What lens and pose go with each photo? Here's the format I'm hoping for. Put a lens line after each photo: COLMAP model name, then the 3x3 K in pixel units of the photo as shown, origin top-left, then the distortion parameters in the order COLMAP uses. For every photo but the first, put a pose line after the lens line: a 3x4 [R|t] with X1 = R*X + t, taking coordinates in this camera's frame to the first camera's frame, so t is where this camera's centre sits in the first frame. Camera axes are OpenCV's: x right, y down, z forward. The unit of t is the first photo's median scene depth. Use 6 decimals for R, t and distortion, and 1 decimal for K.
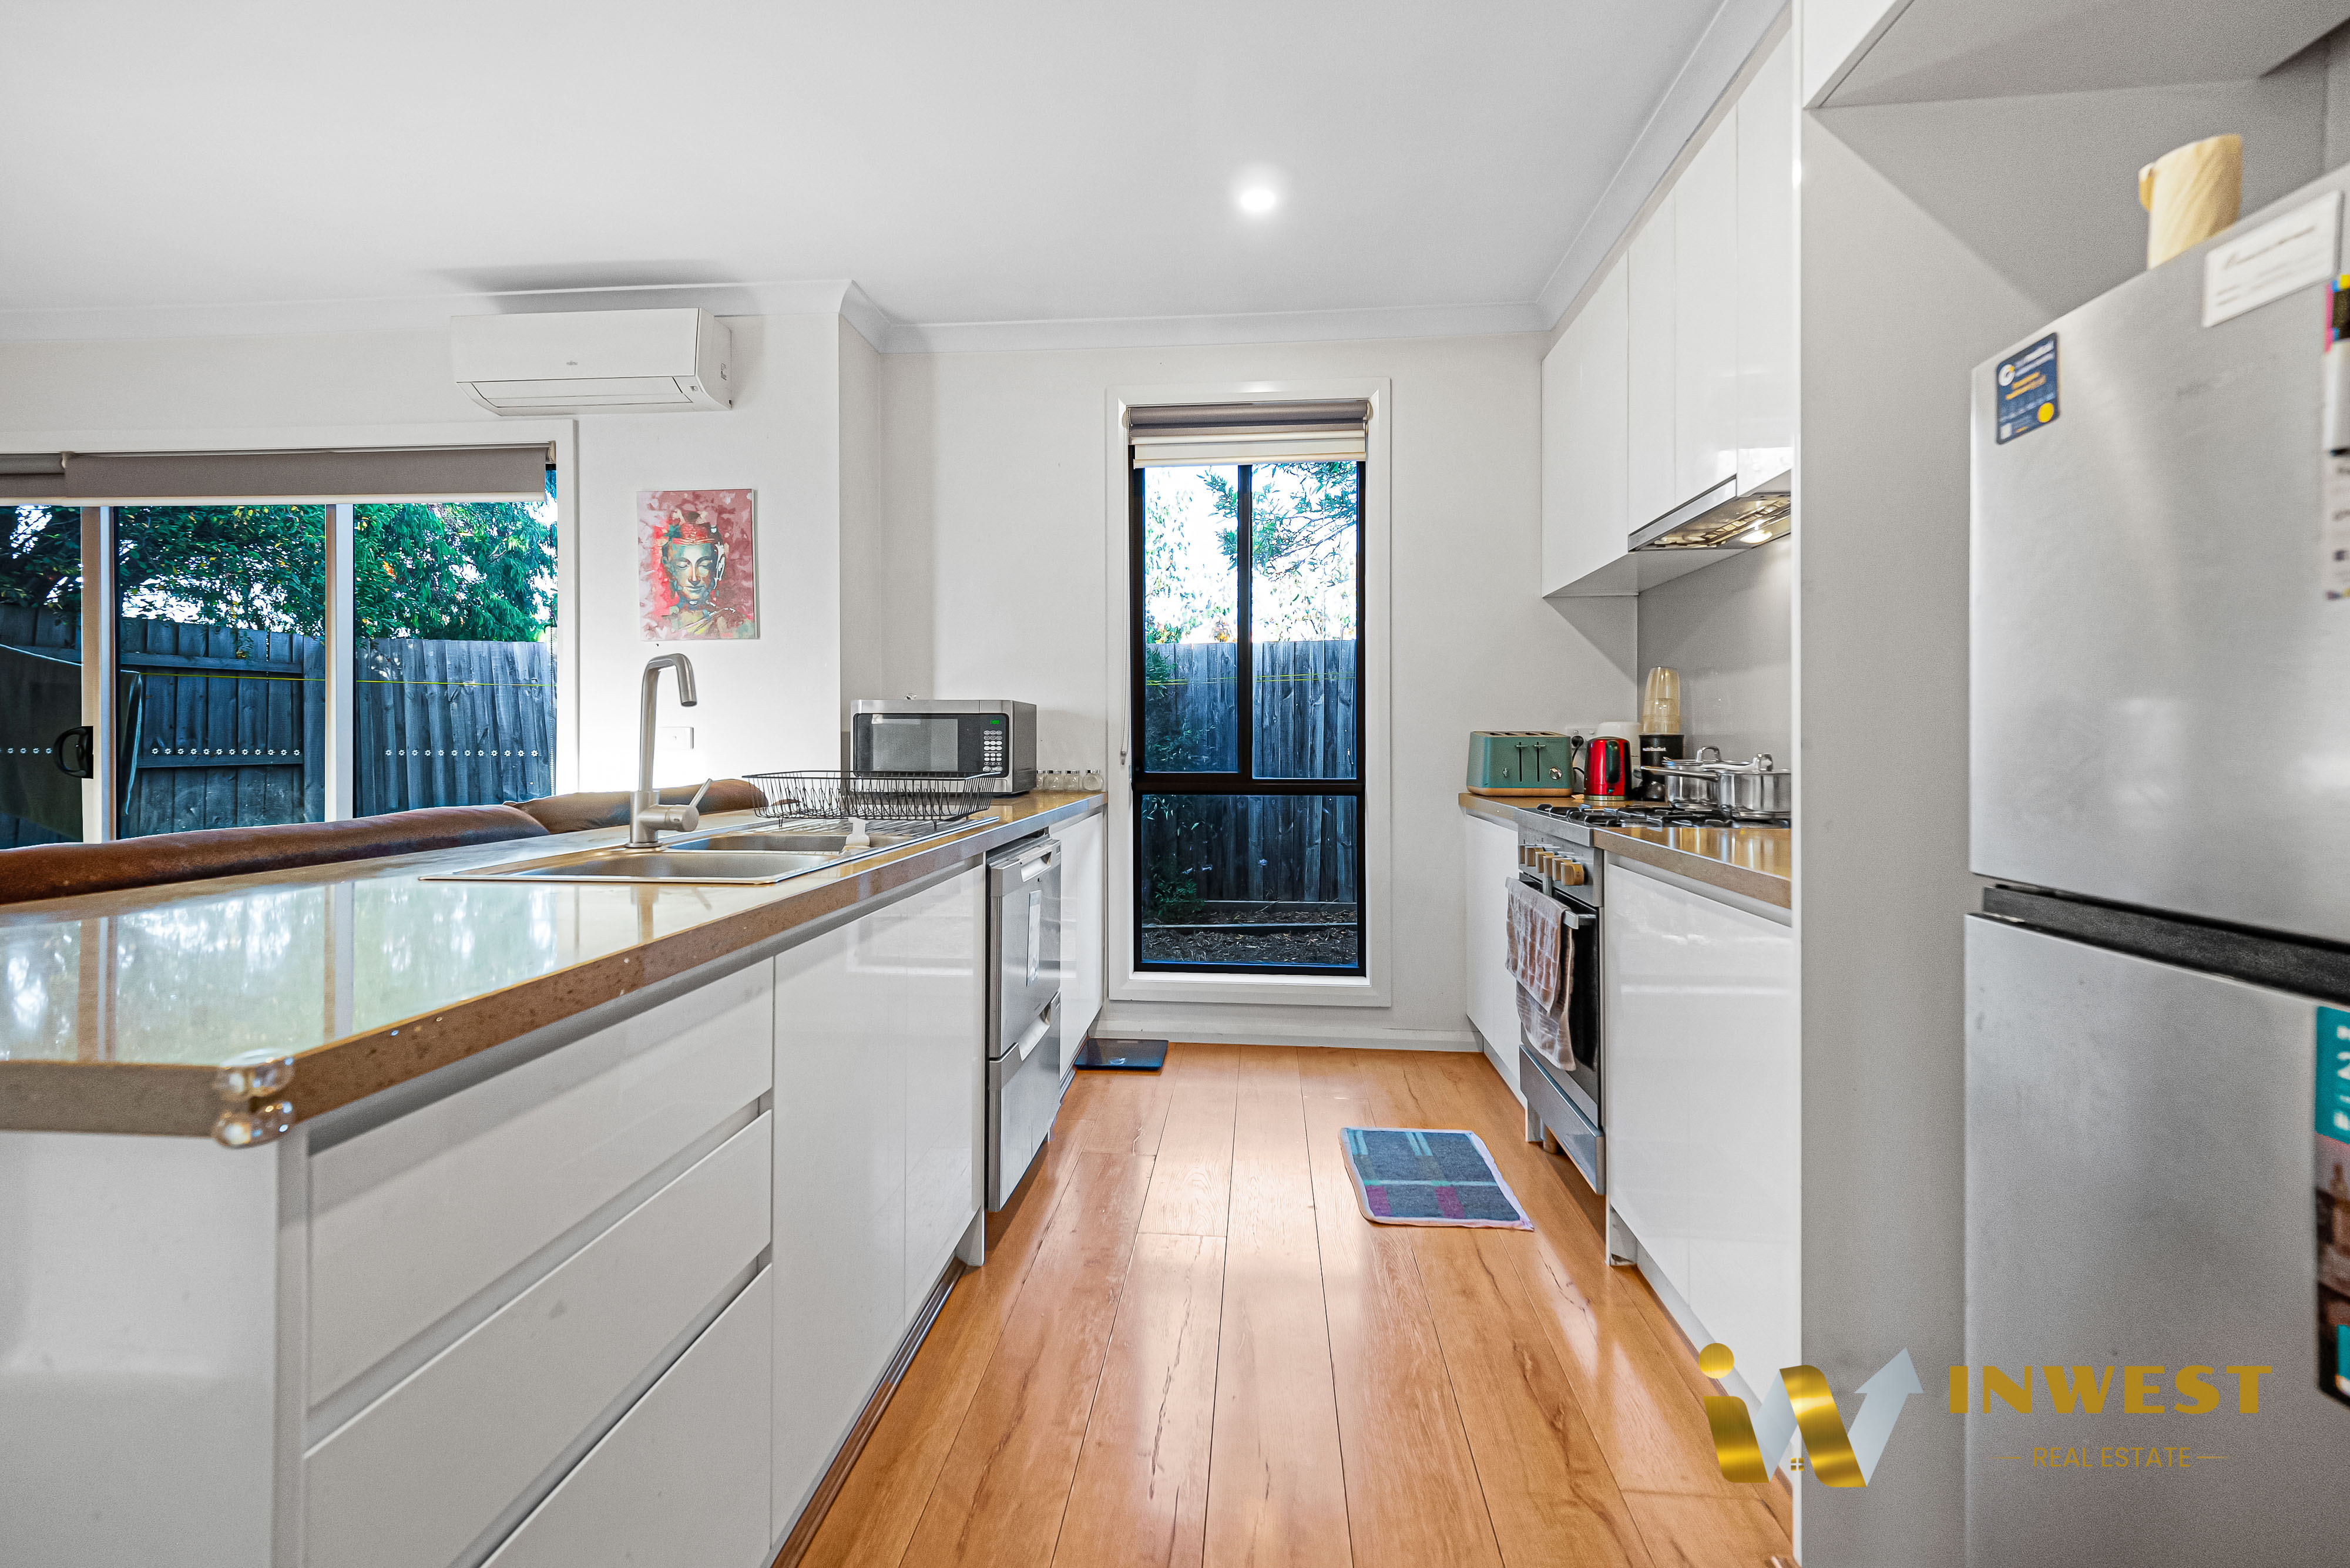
lens RADIAL K [[976.0, 0, 1197.6], [0, 976.0, 748.2], [0, 0, 1]] dist [-0.000714, -0.000131]
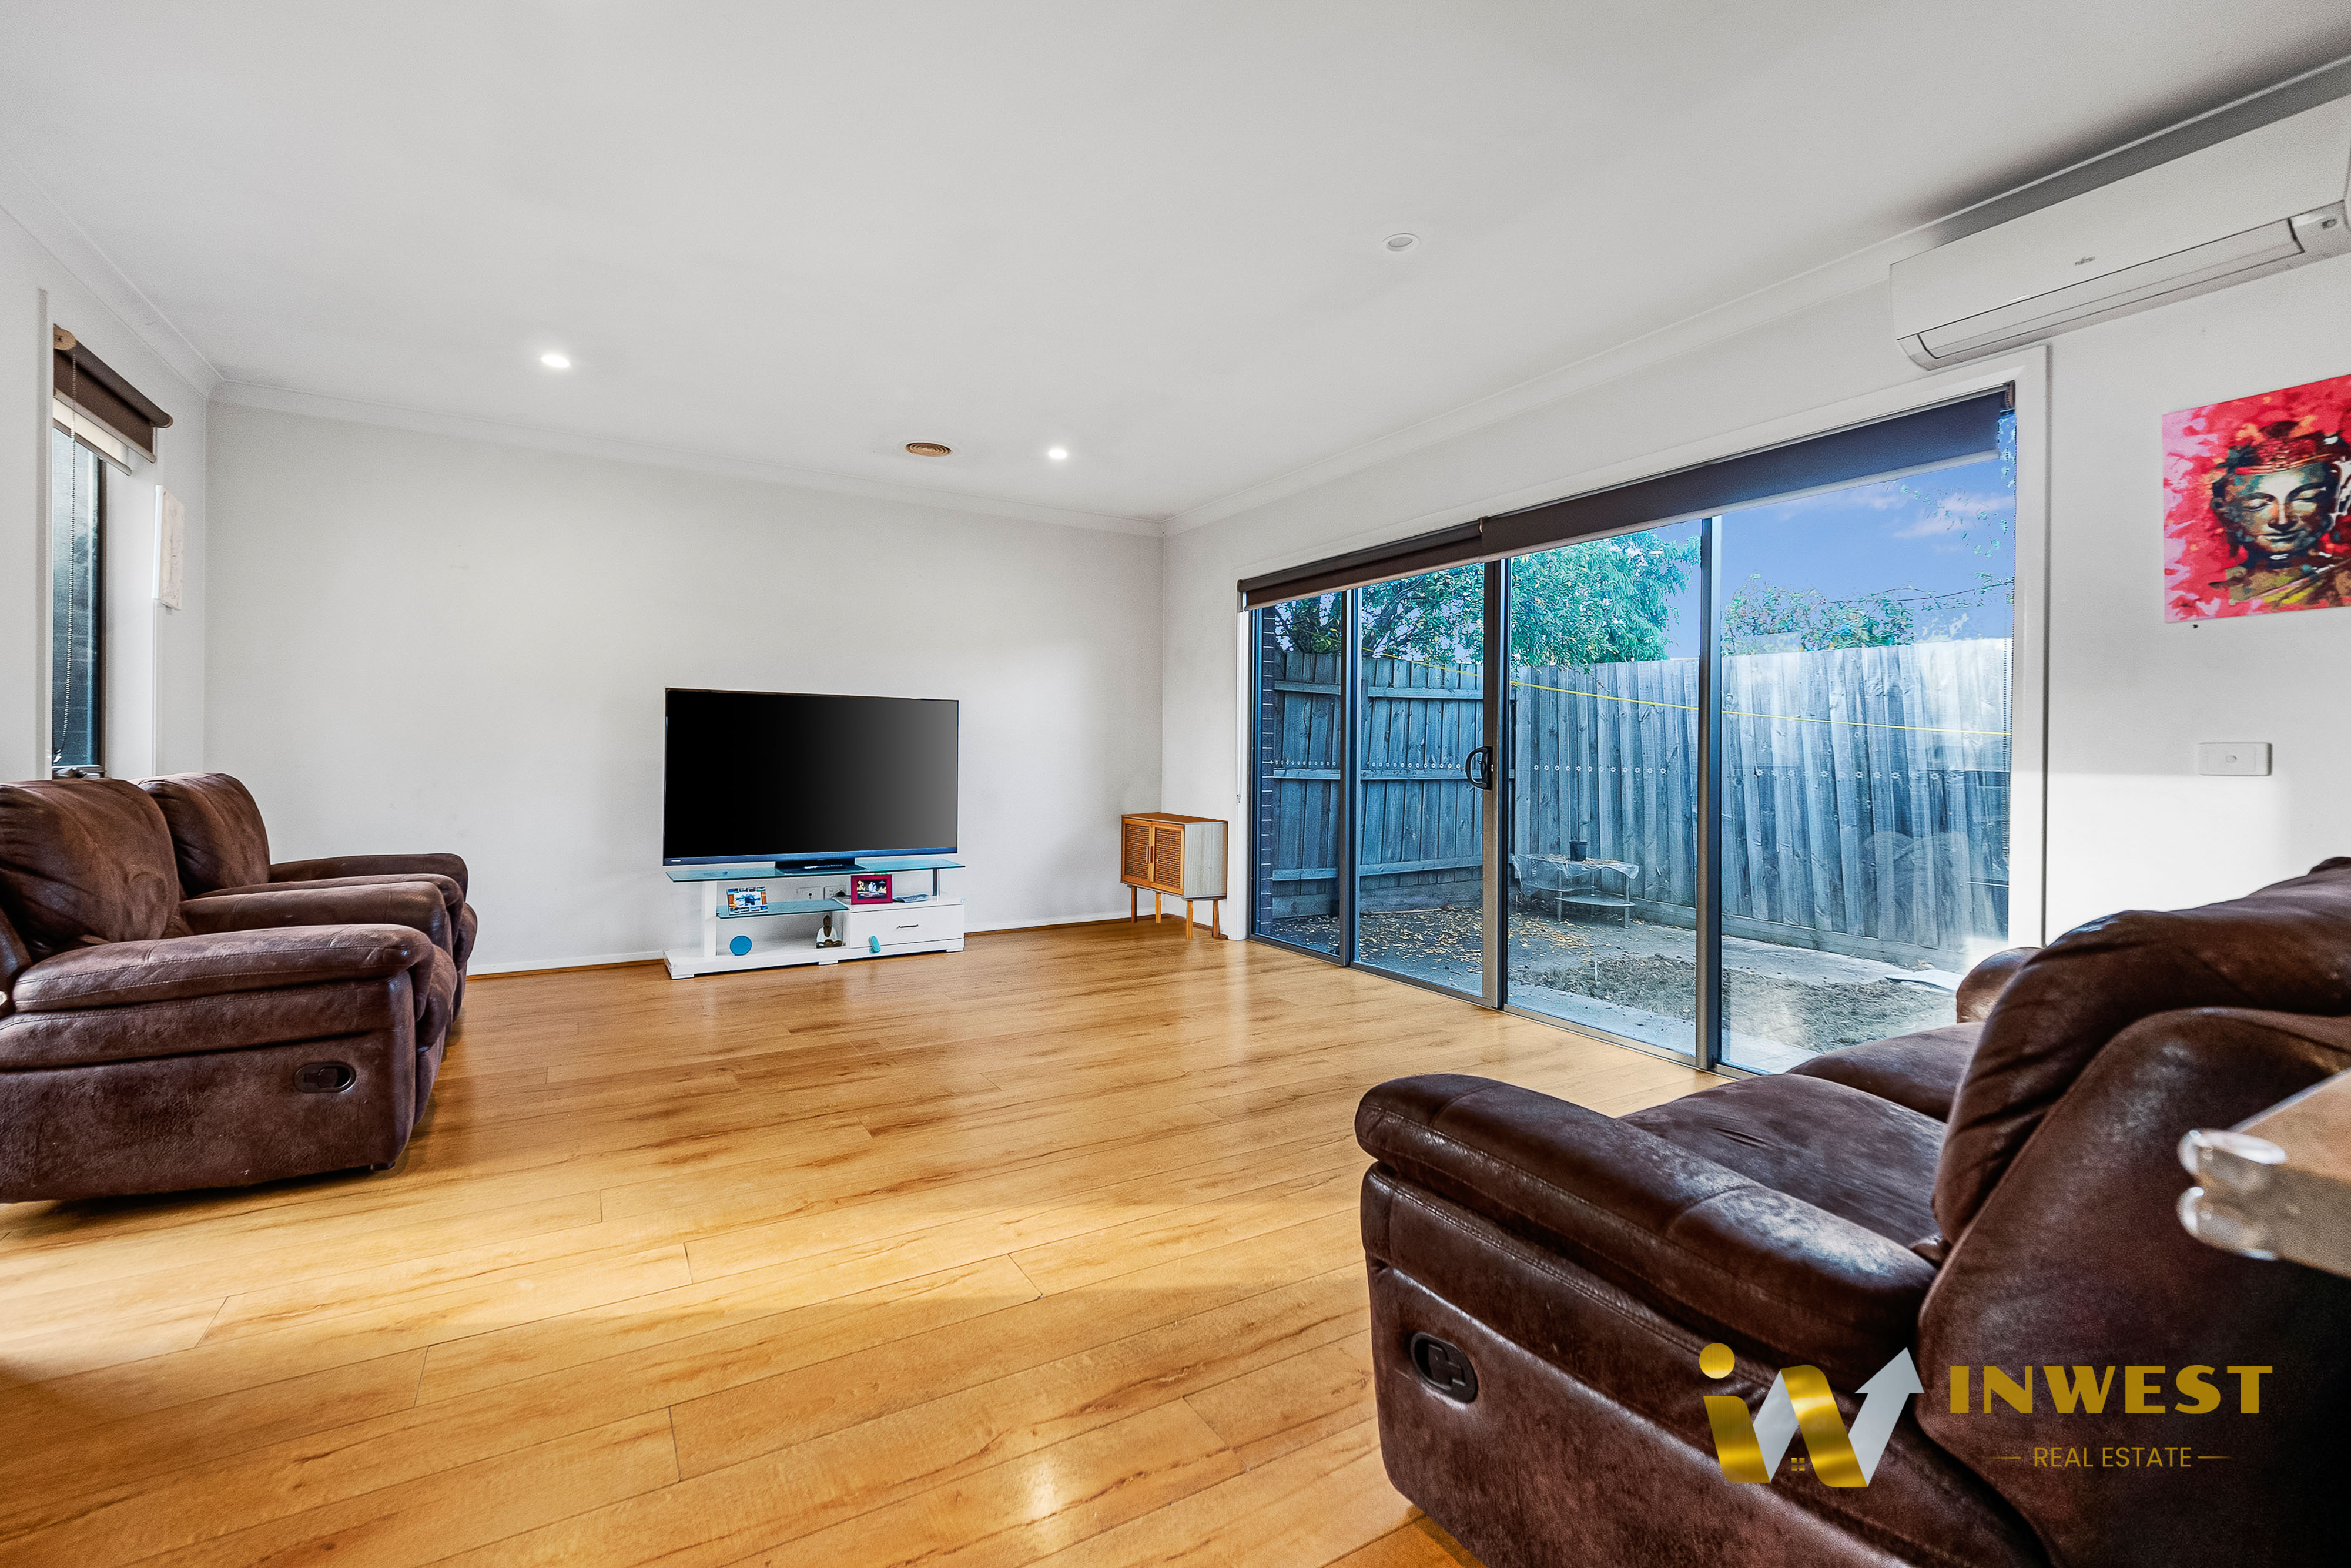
lens RADIAL K [[1001.7, 0, 1179.9], [0, 1001.7, 759.0], [0, 0, 1]] dist [0.010287, 0.000010]
pose [[0.576453, 0.005865, -0.817109, -0.381908], [-0.013049, 0.999913, -0.002028, 0.000922], [0.817026, 0.011832, 0.576479, -0.017495]]
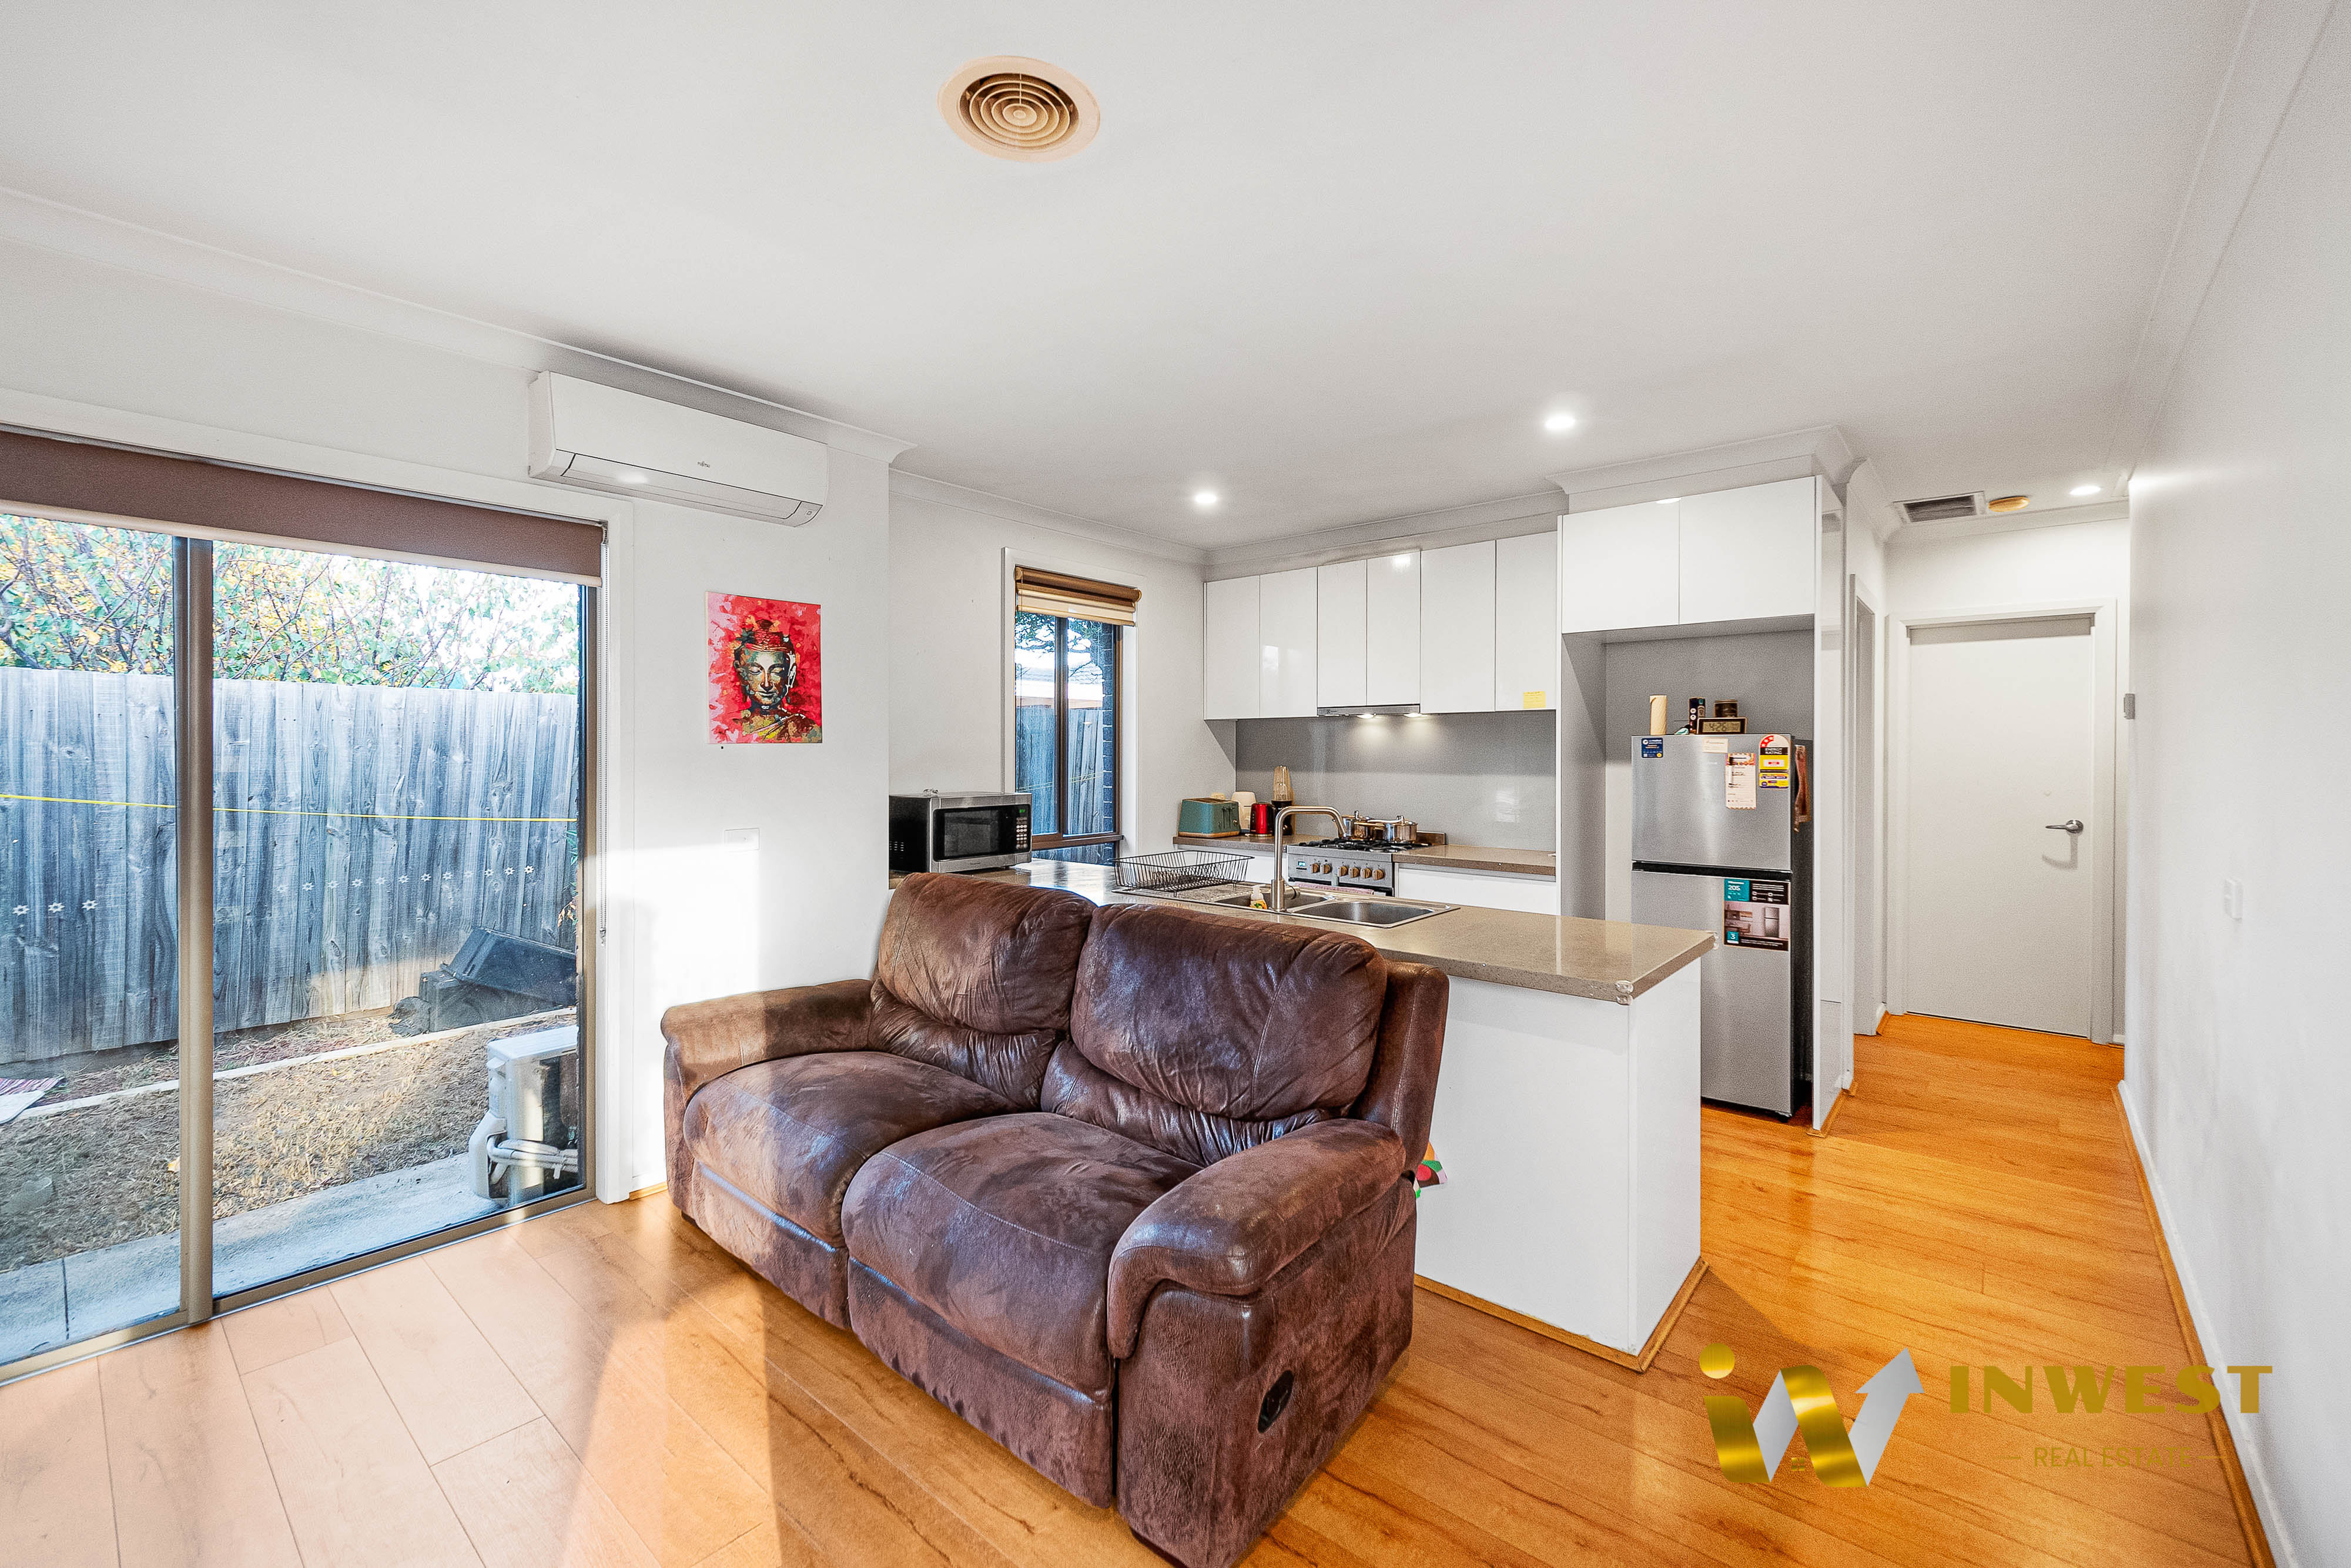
lens RADIAL K [[965.0, 0, 1174.8], [0, 965.0, 758.8], [0, 0, 1]] dist [0.026099, -0.000027]
pose [[0.595930, -0.006124, 0.803013, -1.082584], [0.003145, 0.999981, 0.005292, -0.098938], [-0.803030, -0.000629, 0.595938, 0.040602]]
